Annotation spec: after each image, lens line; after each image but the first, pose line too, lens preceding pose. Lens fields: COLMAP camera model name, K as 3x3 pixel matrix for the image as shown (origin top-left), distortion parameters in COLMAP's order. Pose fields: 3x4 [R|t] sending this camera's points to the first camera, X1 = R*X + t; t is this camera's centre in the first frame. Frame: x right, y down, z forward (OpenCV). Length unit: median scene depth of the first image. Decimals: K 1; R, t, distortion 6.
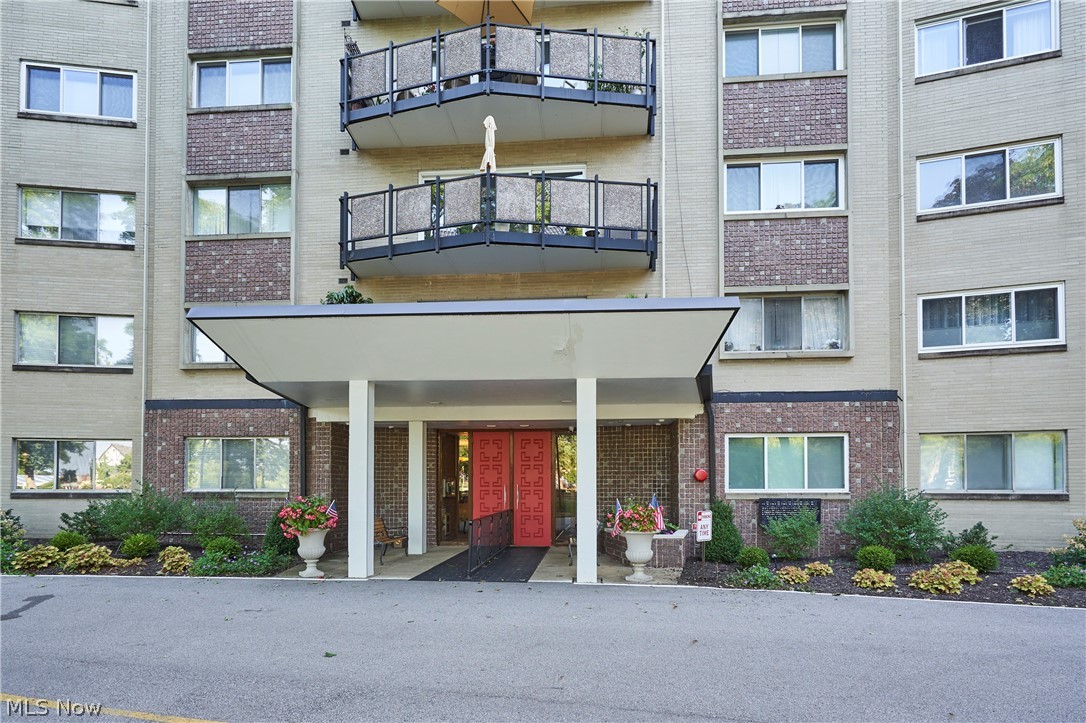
lens RADIAL K [[549.2, 0, 543.6], [0, 549.2, 476.5], [0, 0, 1]] dist [0.001901, 0.000357]
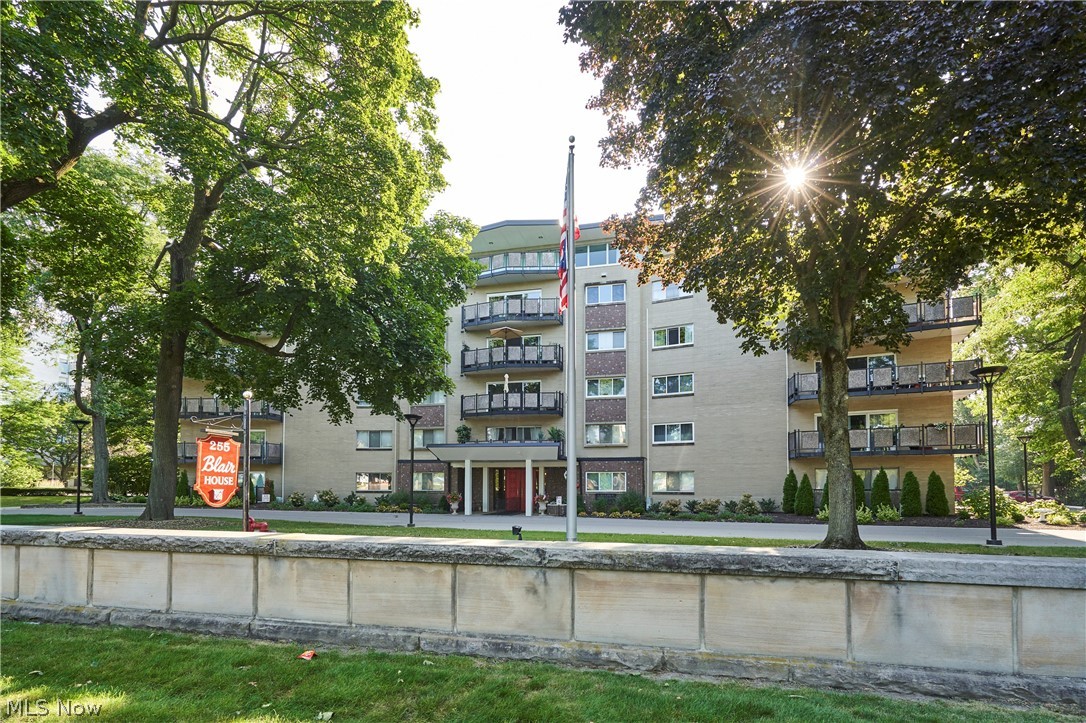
lens RADIAL K [[518.3, 0, 542.1], [0, 518.3, 472.0], [0, 0, 1]] dist [0.001693, 0.000848]
pose [[0.987390, -0.002070, -0.158292, 0.539280], [0.000335, 0.999940, -0.010987, -0.045742], [0.158305, 0.010796, 0.987331, -1.796402]]
